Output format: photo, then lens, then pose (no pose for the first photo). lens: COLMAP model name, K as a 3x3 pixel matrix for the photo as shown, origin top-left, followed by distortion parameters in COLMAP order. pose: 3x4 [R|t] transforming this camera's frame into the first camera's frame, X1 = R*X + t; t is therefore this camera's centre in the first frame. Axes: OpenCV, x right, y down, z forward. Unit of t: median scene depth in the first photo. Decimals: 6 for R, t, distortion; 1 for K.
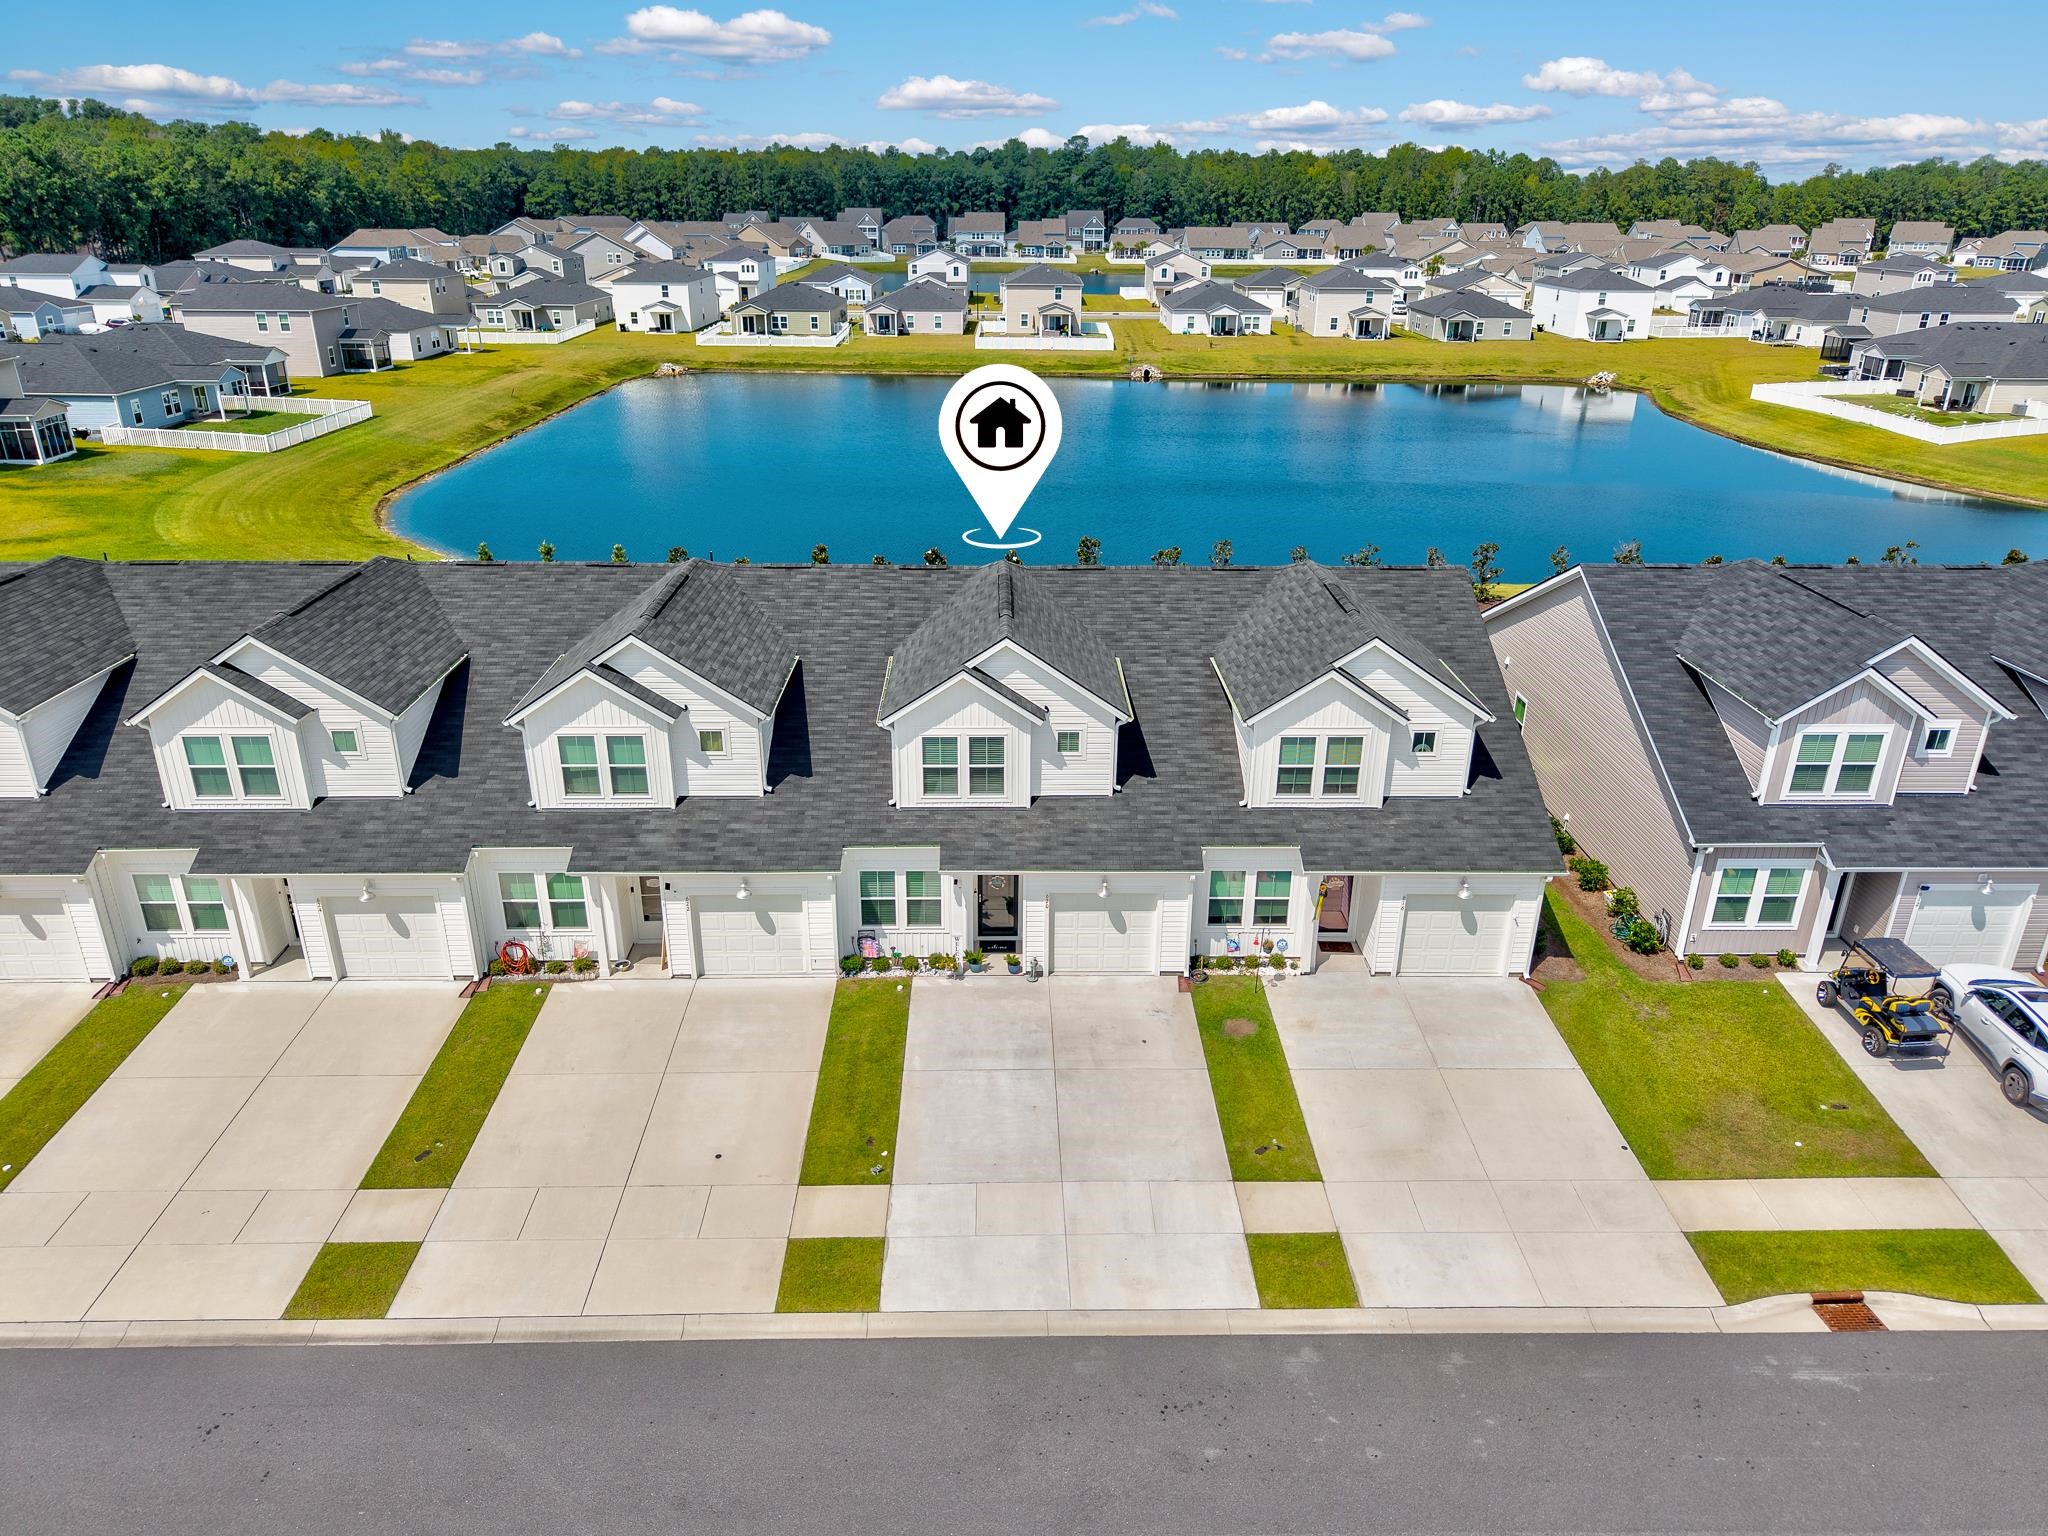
lens RADIAL K [[1435.2, 0, 1022.0], [0, 1435.2, 773.3], [0, 0, 1]] dist [-0.016854, 0.004718]
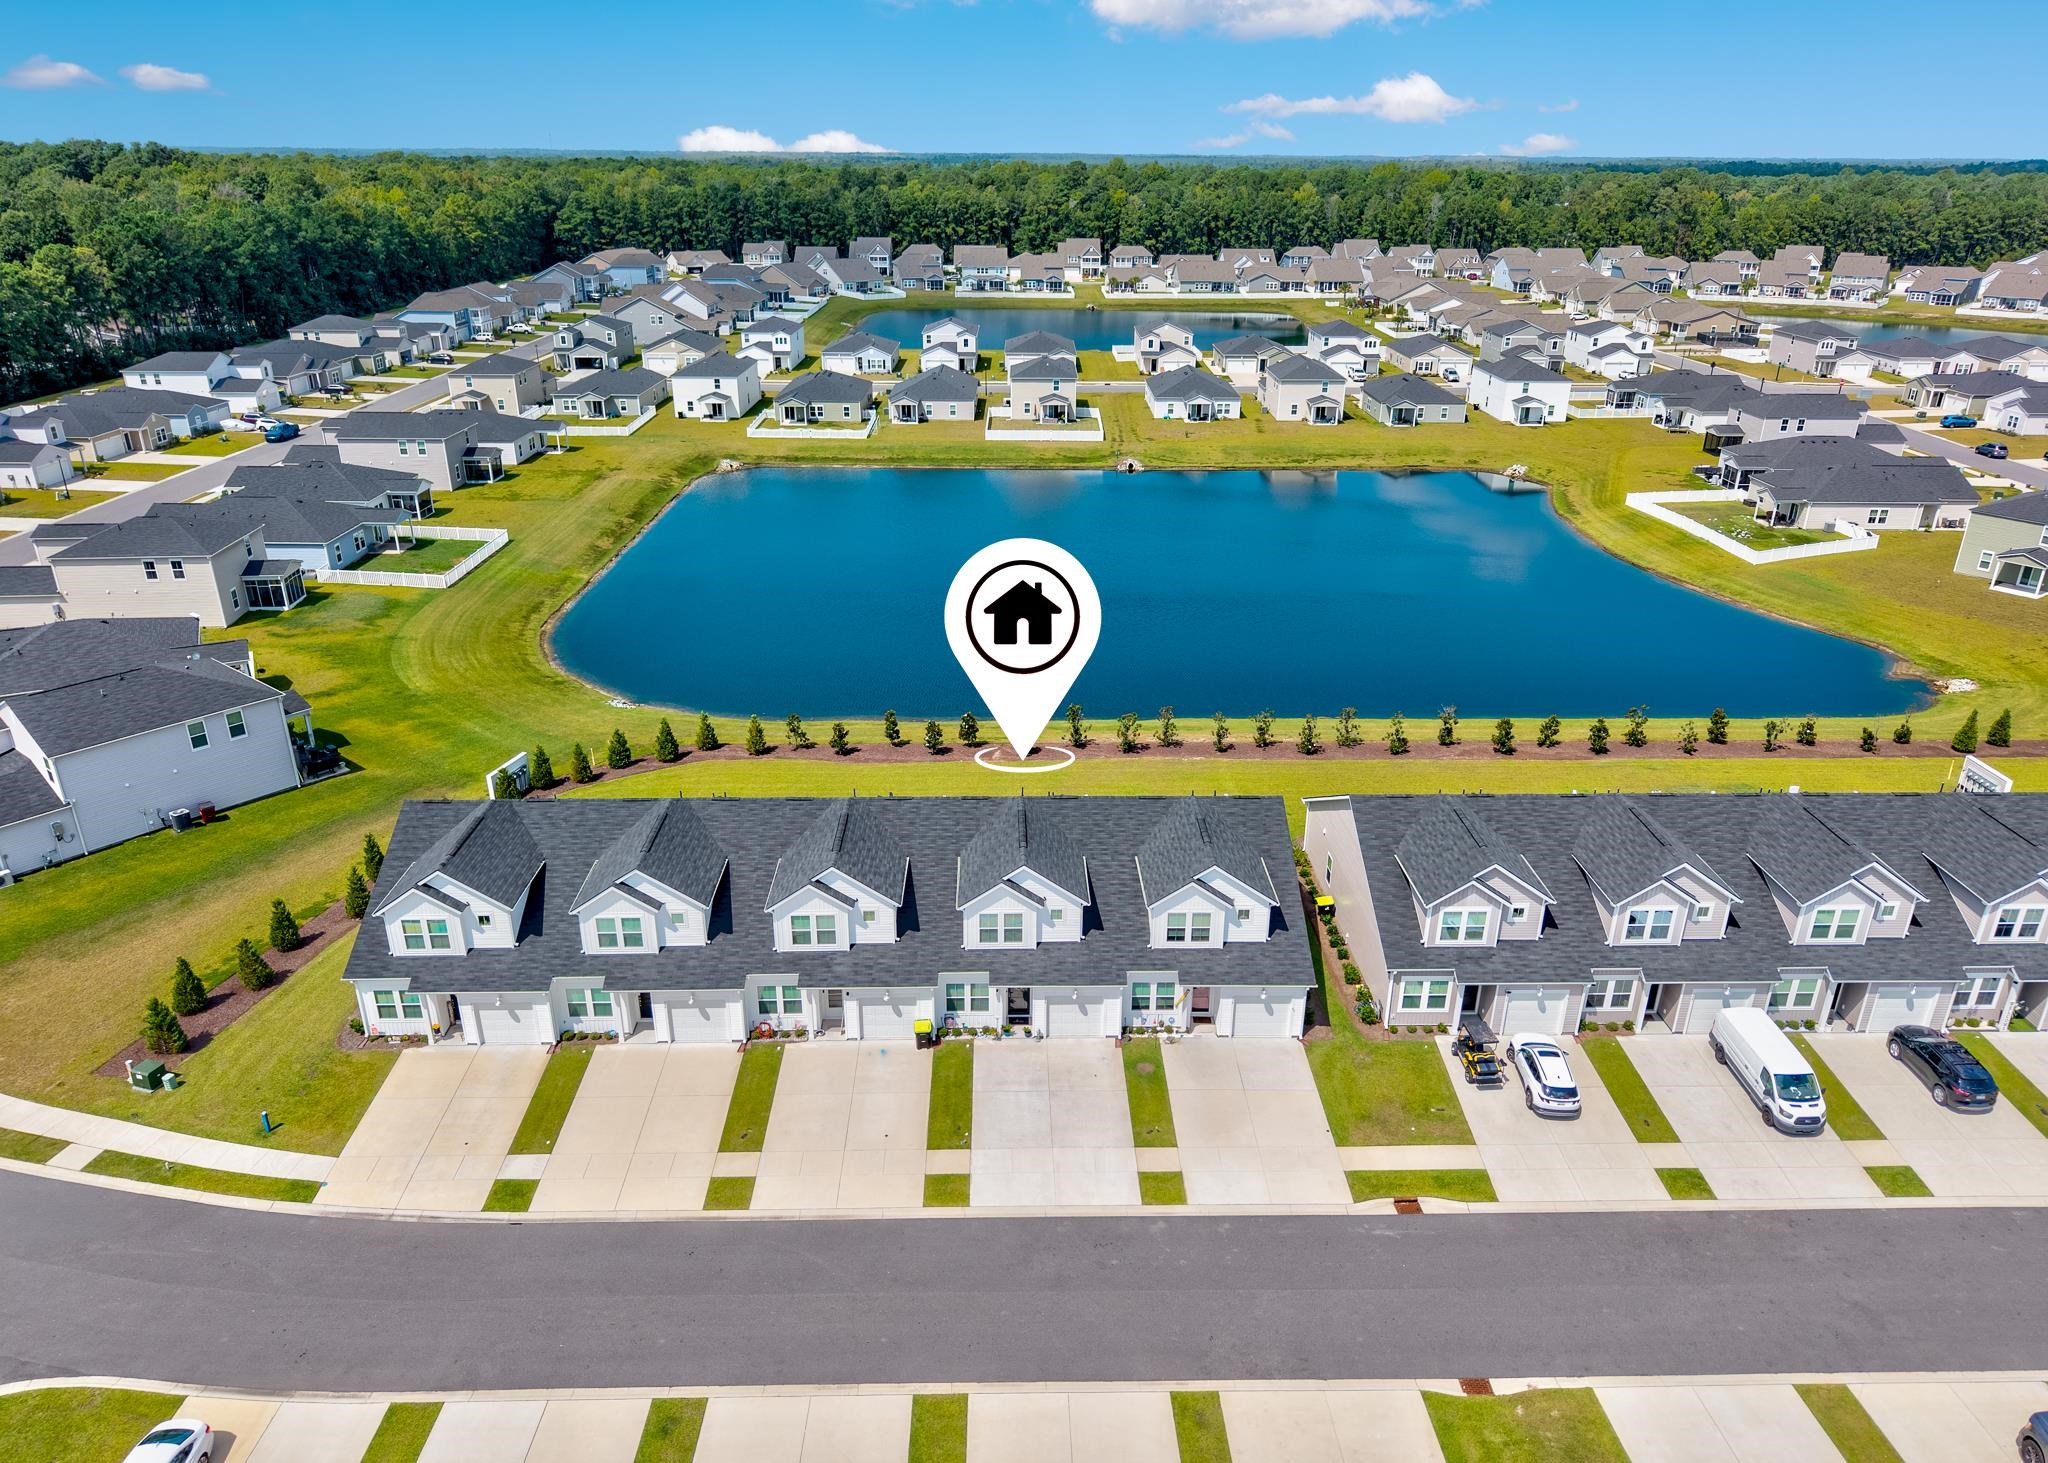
lens RADIAL K [[1504.7, 0, 1021.6], [0, 1504.7, 719.3], [0, 0, 1]] dist [-0.004104, -0.012824]
pose [[0.999996, -0.002634, -0.000743, -0.011286], [0.002632, 0.999993, -0.002757, -0.271472], [0.000750, 0.002755, 0.999996, -0.973294]]
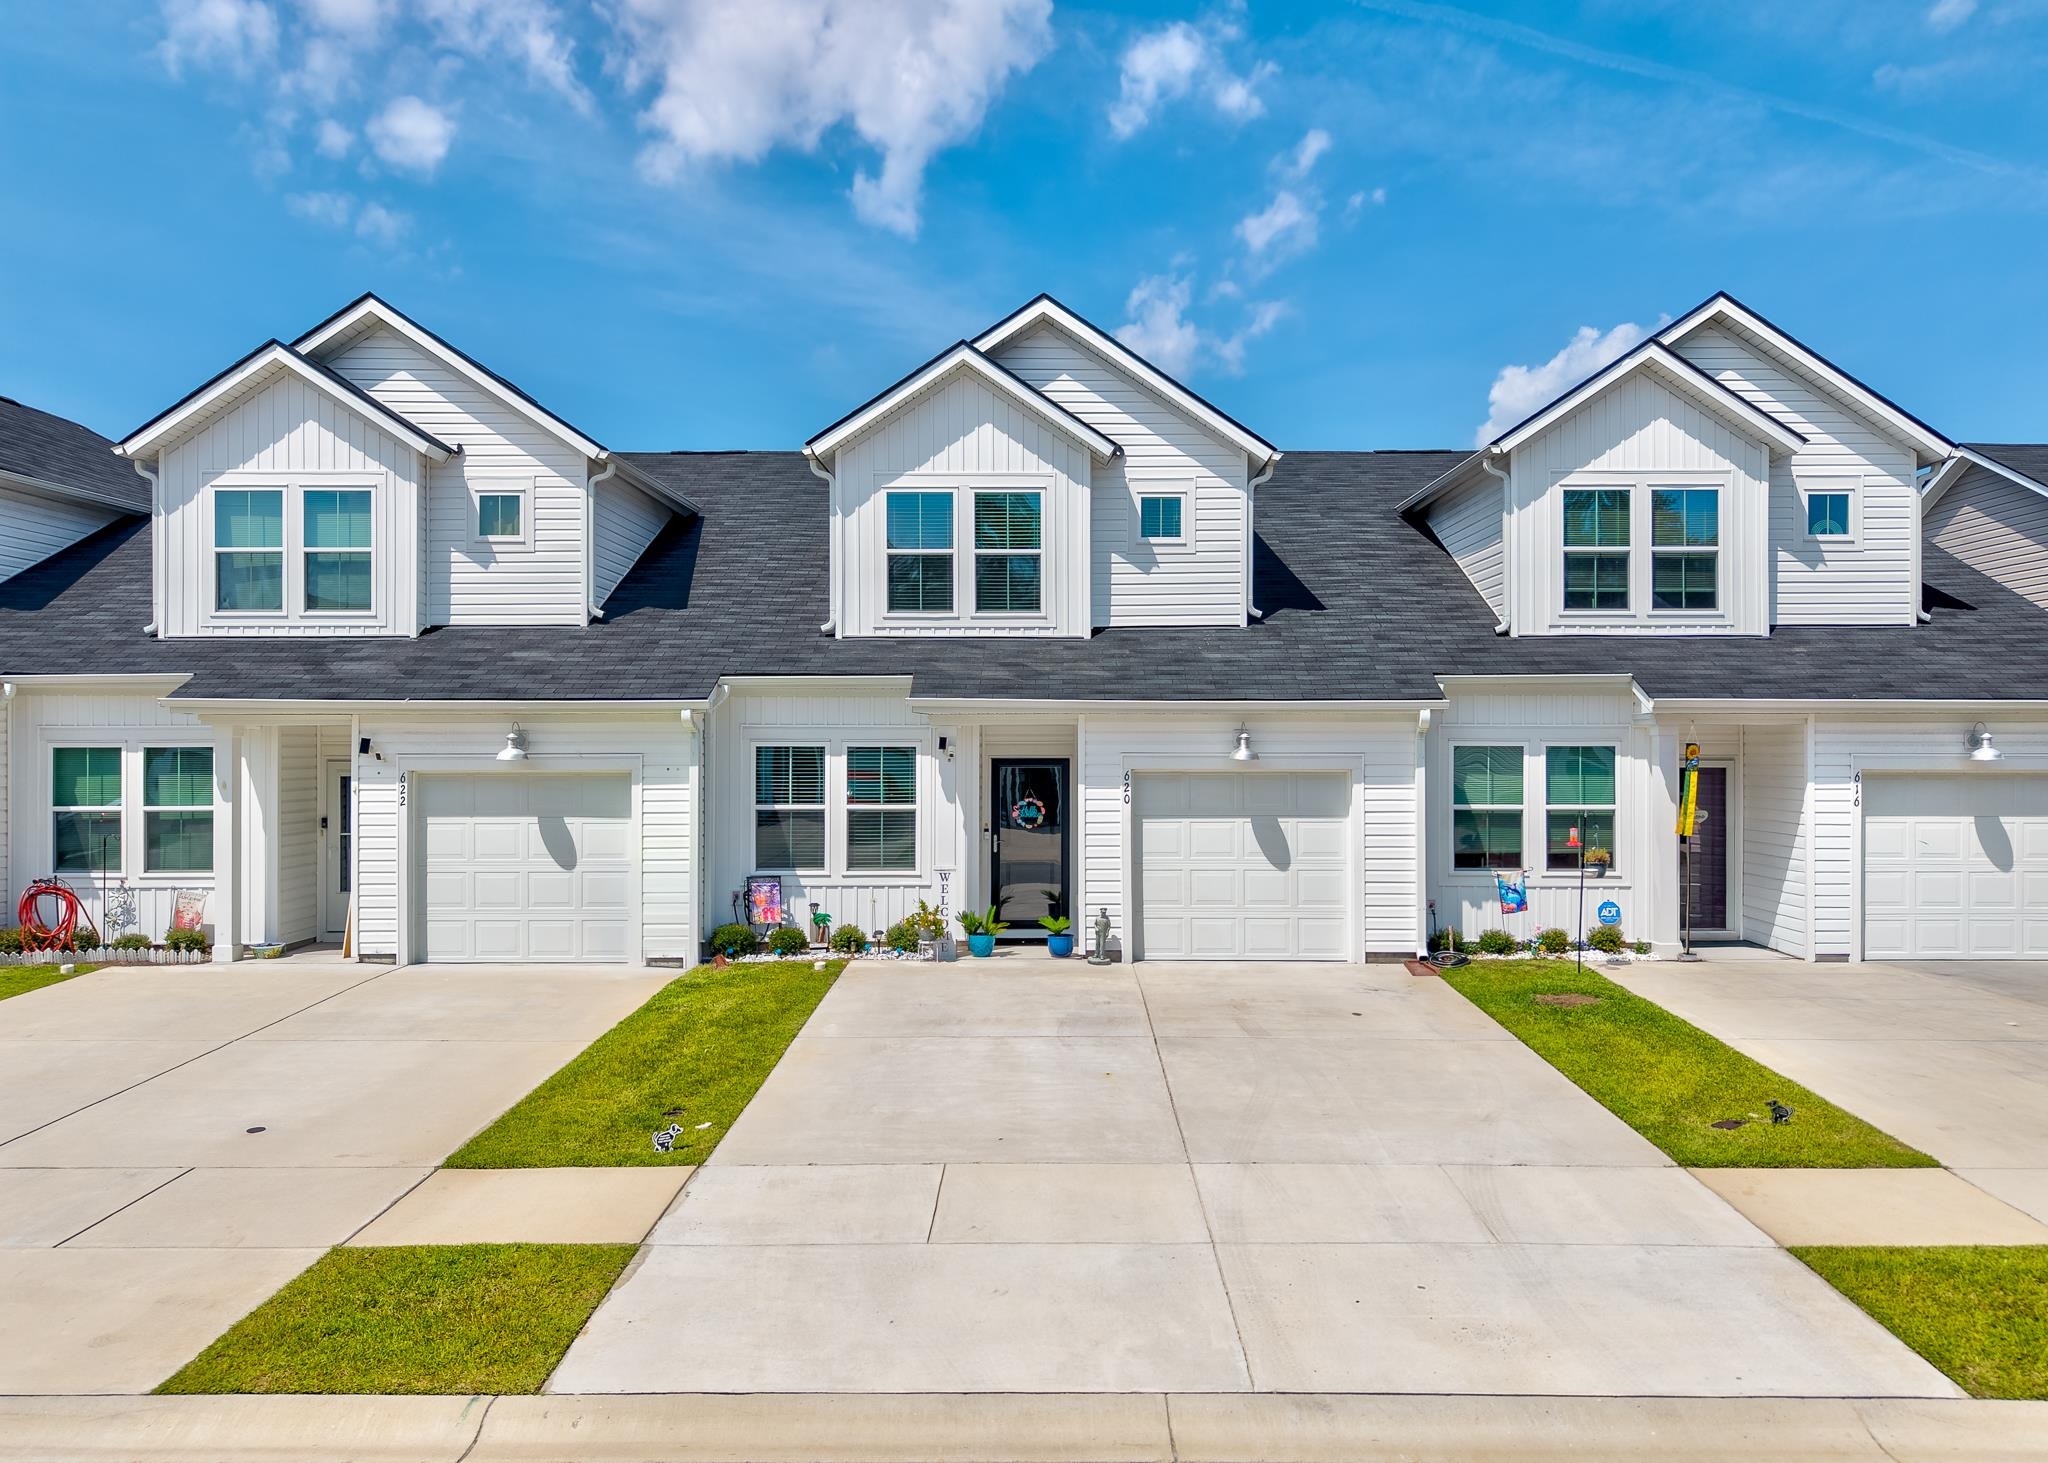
lens RADIAL K [[1504.7, 0, 1037.7], [0, 1504.7, 738.7], [0, 0, 1]] dist [-0.004104, -0.012824]
pose [[0.999490, -0.009869, -0.030374, 0.002538], [-0.003219, 0.915089, -0.403238, 0.276283], [0.031774, 0.403130, 0.914591, 0.509644]]
